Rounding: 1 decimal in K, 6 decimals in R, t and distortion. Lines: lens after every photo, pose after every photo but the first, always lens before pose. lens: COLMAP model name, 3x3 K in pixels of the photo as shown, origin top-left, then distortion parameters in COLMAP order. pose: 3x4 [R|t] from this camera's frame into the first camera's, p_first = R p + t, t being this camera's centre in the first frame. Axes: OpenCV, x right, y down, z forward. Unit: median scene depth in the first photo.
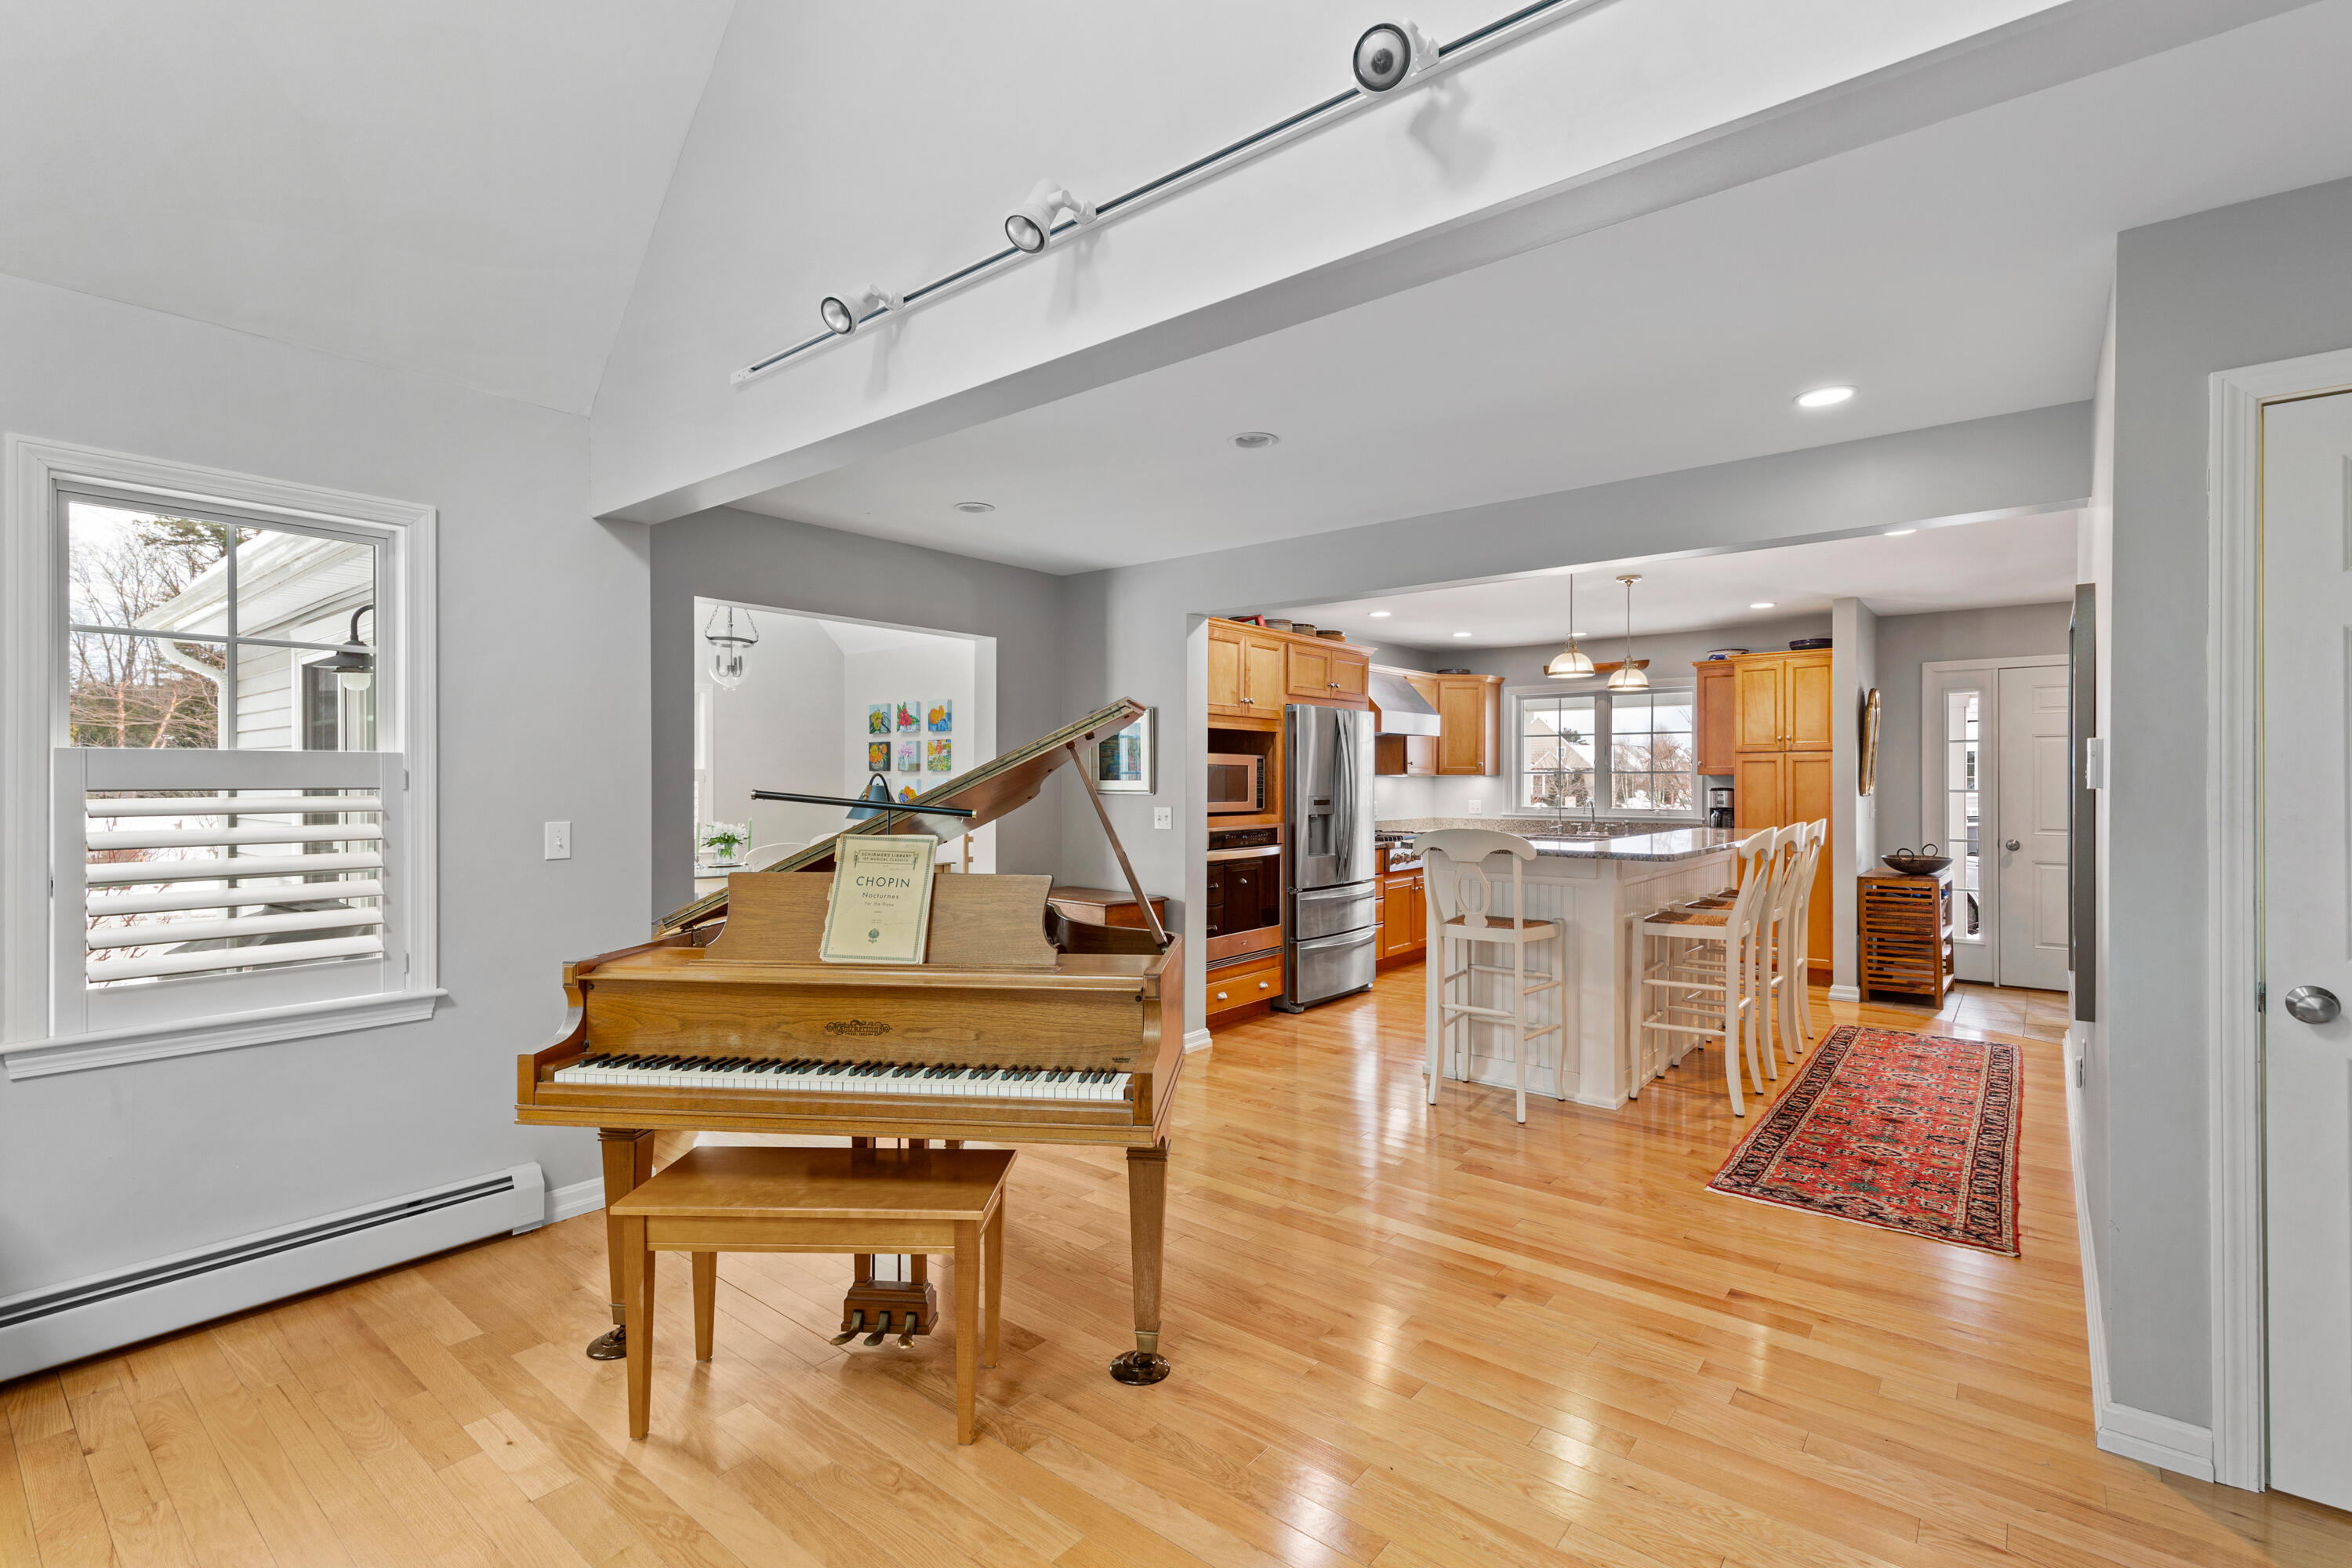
lens RADIAL K [[1064.1, 0, 1175.8], [0, 1064.1, 774.9], [0, 0, 1]] dist [0.009674, -0.000232]
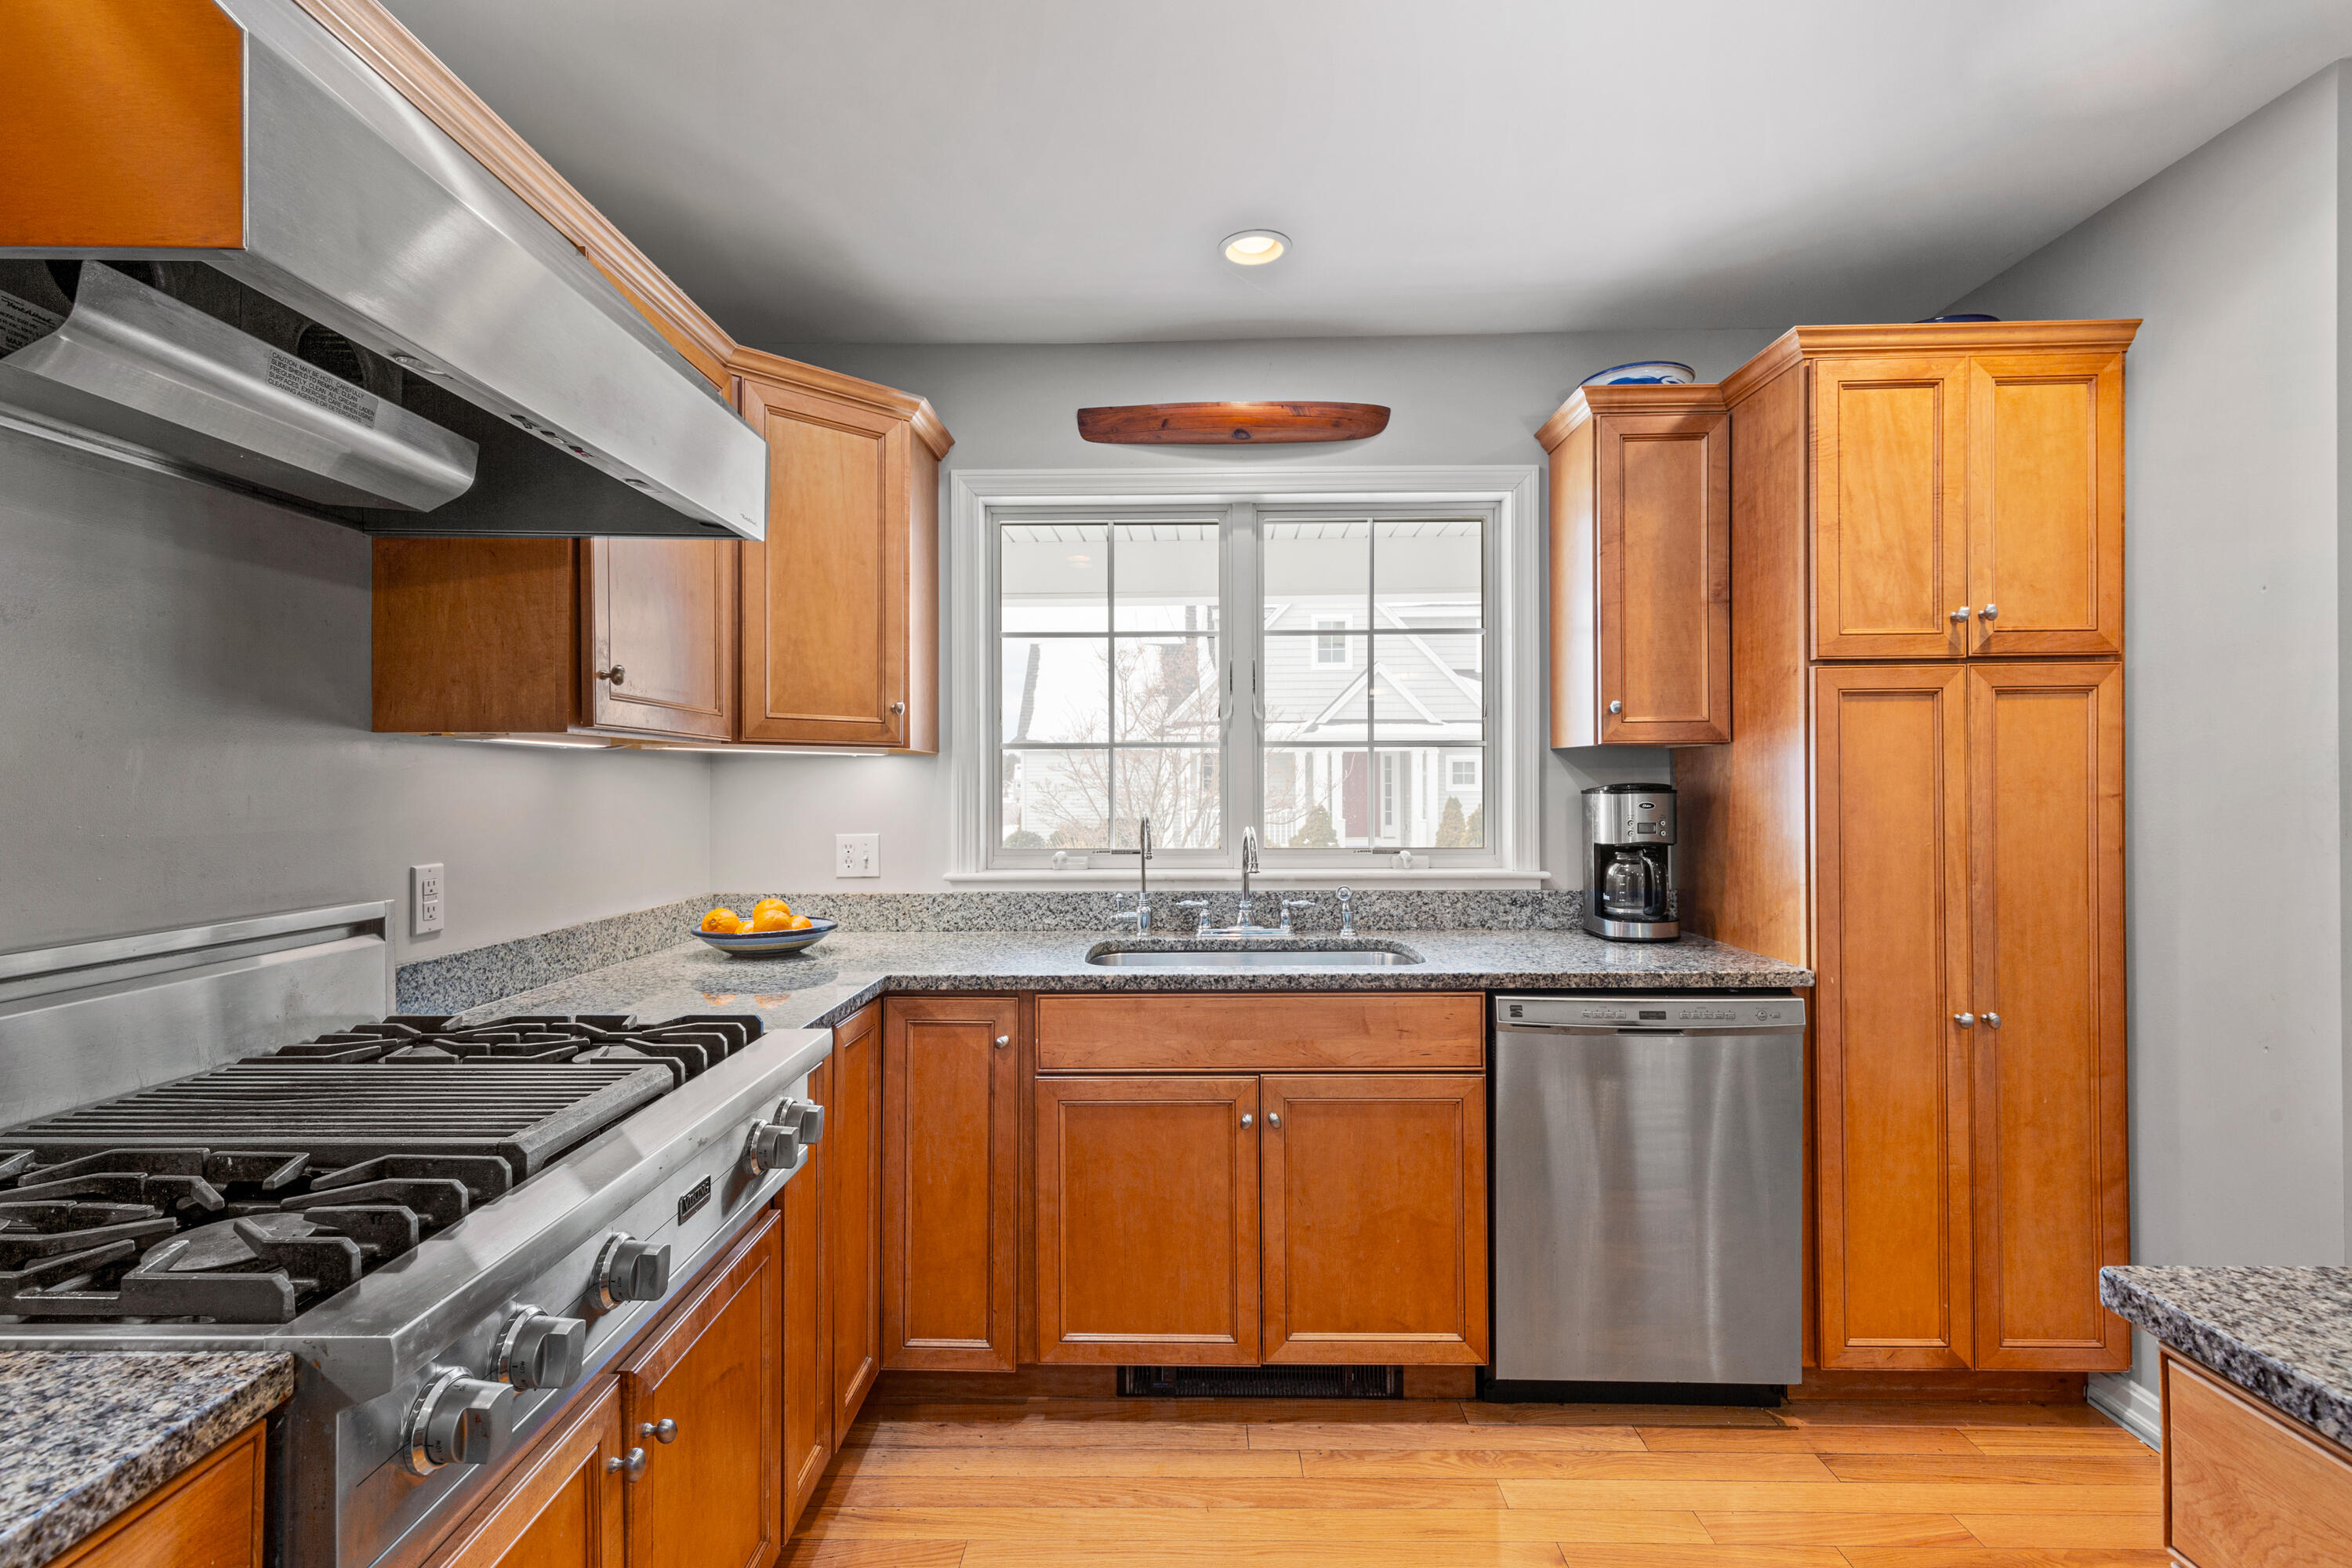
lens RADIAL K [[1064.1, 0, 1175.8], [0, 1064.1, 774.9], [0, 0, 1]] dist [0.009674, -0.000232]
pose [[0.780280, 0.001486, 0.625429, 0.230815], [0.003464, 0.999972, -0.006697, 0.013521], [-0.625421, 0.007392, 0.780252, 1.012775]]
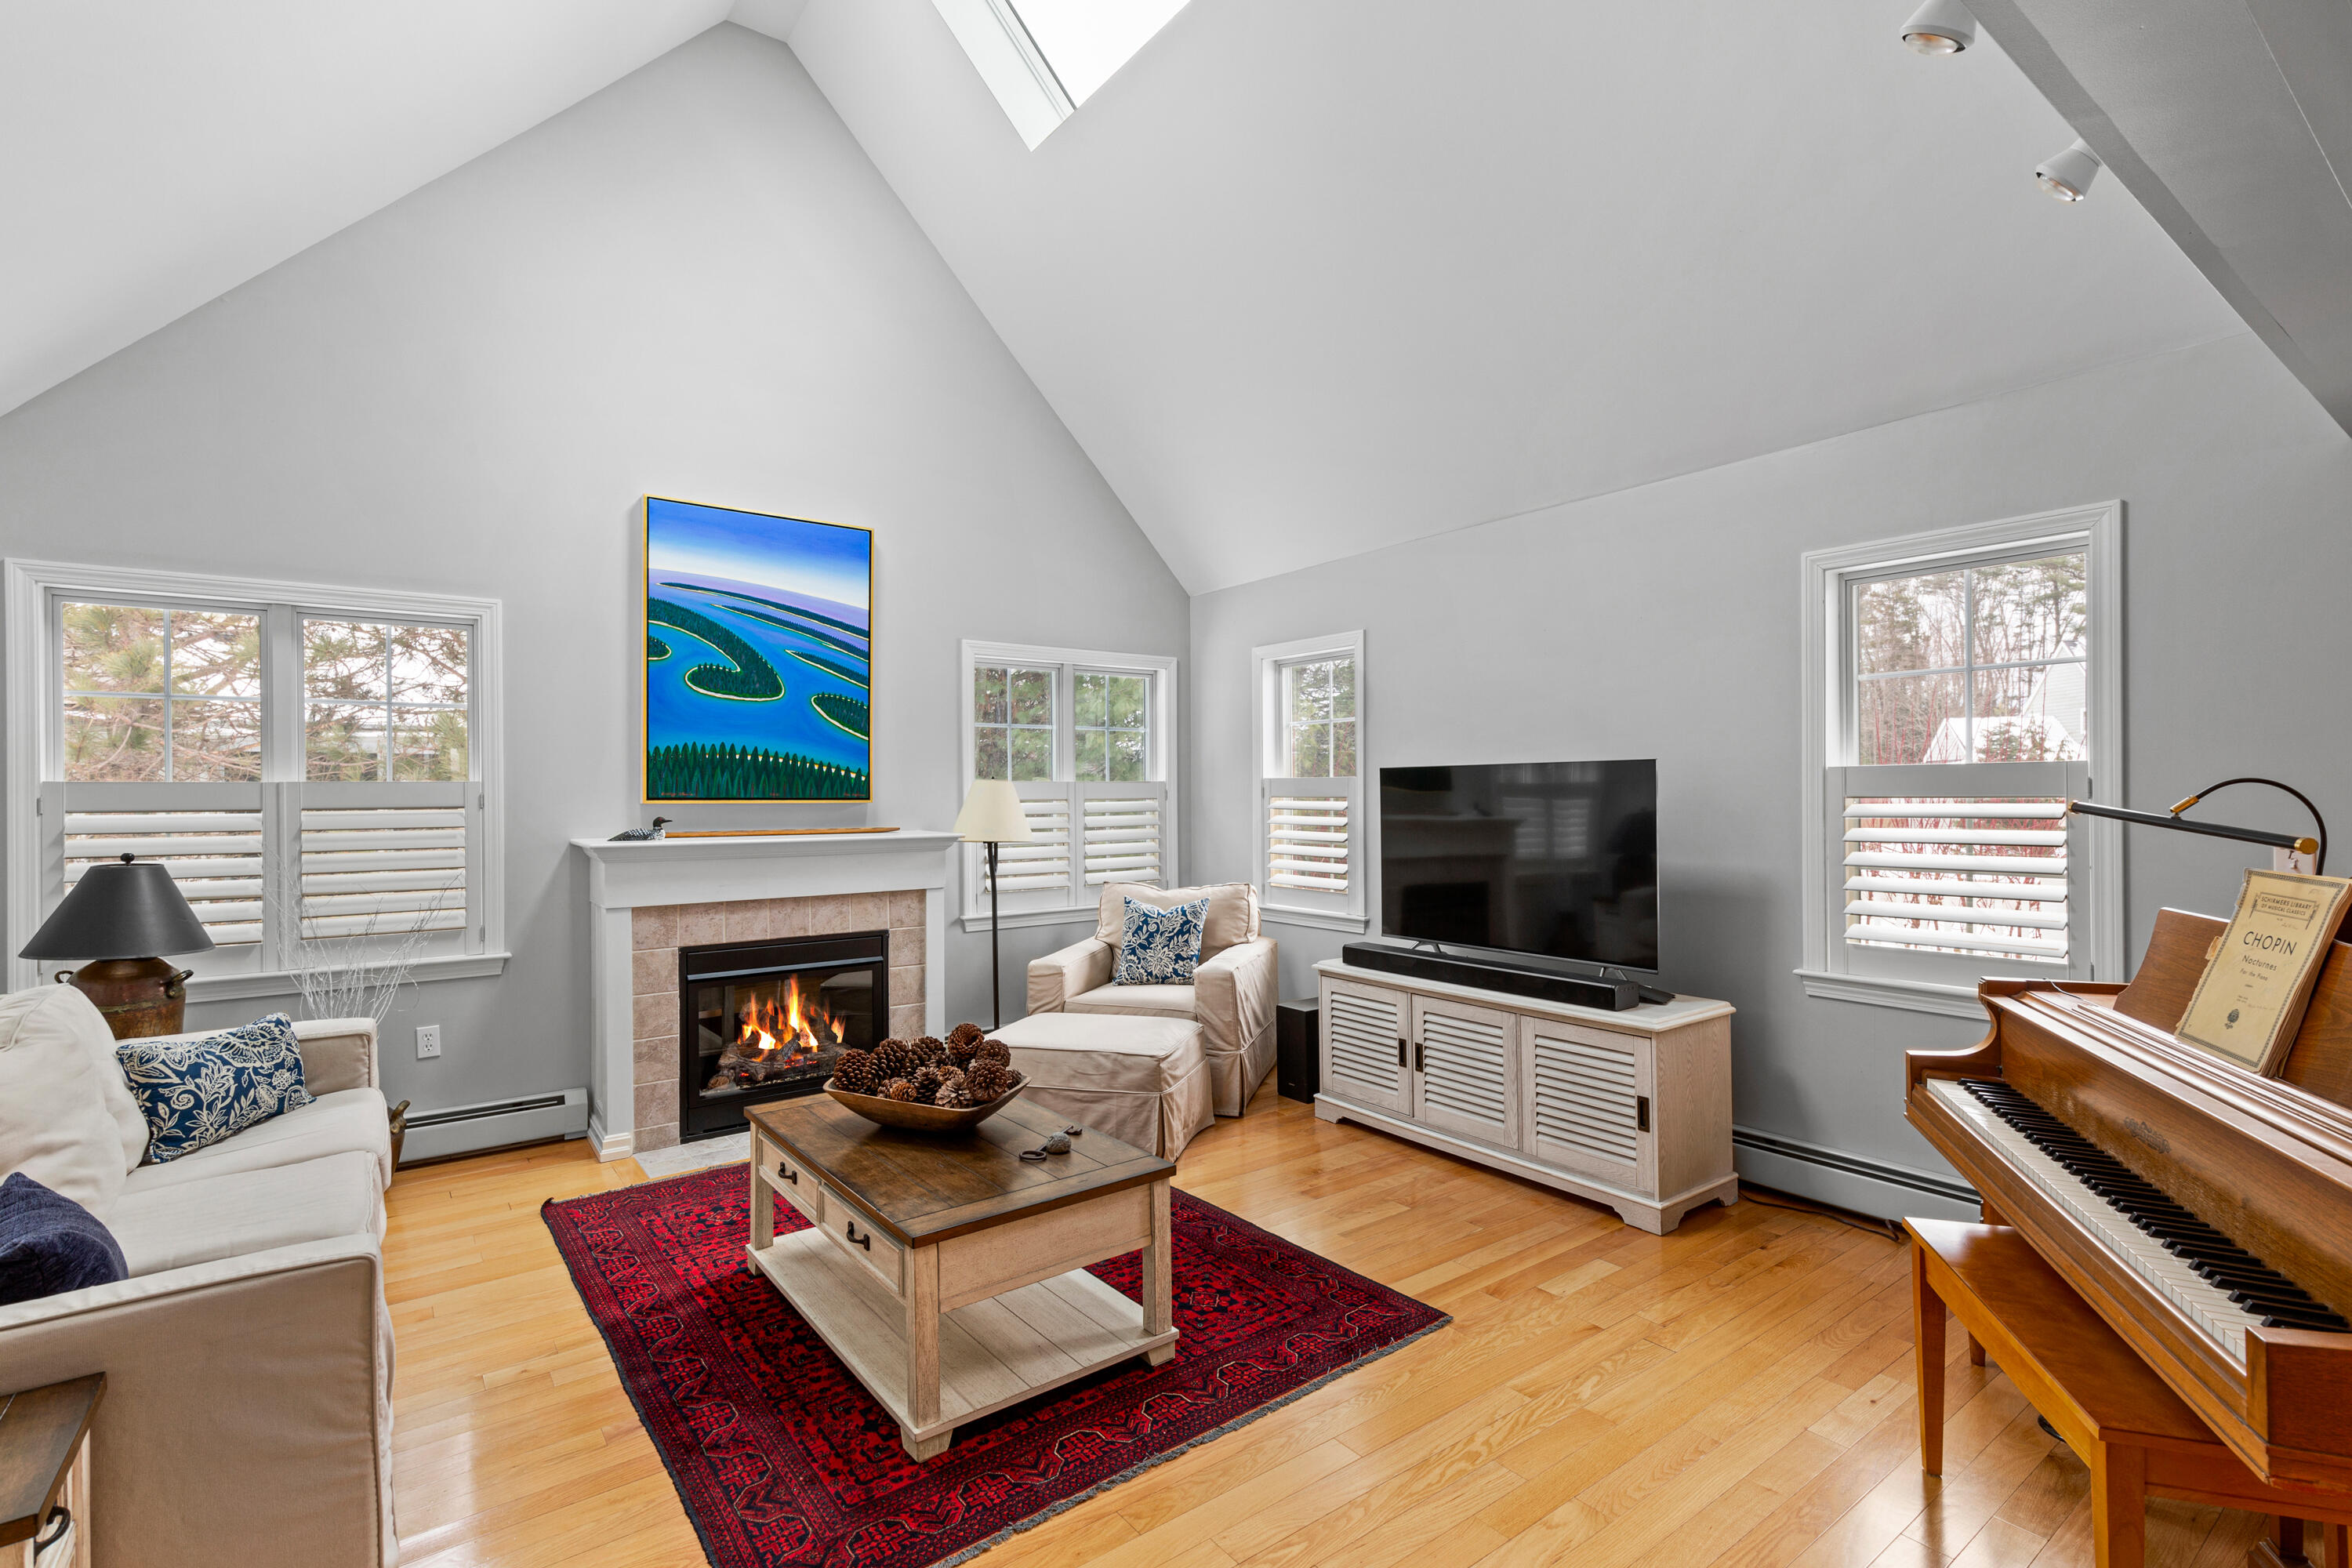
lens RADIAL K [[1089.9, 0, 1183.8], [0, 1089.9, 787.2], [0, 0, 1]] dist [0.009745, -0.000025]
pose [[-0.246237, -0.003616, -0.969203, 0.216937], [0.011954, 0.999906, -0.006767, 0.000398], [0.969136, -0.013252, -0.246170, 0.207271]]
